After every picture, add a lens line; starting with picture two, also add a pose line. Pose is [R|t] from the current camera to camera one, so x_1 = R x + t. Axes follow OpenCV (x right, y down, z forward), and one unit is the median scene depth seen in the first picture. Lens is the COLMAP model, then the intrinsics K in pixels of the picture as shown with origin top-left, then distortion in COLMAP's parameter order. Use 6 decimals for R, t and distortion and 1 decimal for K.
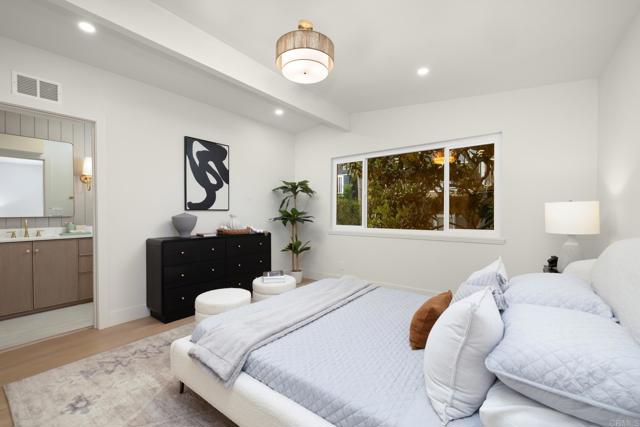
lens RADIAL K [[265.1, 0, 320.2], [0, 265.1, 211.6], [0, 0, 1]] dist [-0.000116, 0.000176]
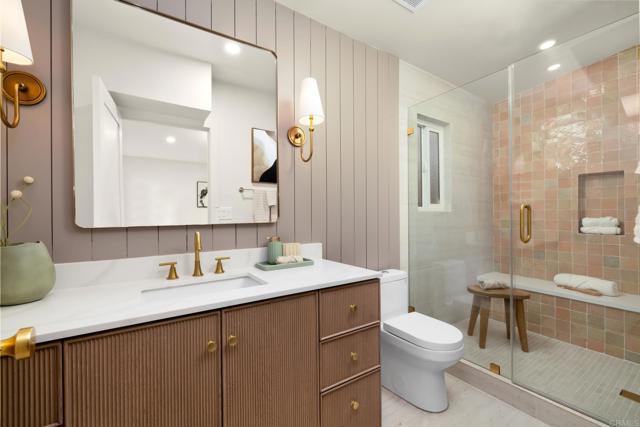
lens RADIAL K [[265.1, 0, 321.1], [0, 265.1, 214.8], [0, 0, 1]] dist [-0.000116, 0.000176]
pose [[0.939884, -0.001082, -0.341491, -0.744214], [-0.001208, 0.999978, -0.006492, 0.008568], [0.341490, 0.006514, 0.939863, 0.643451]]
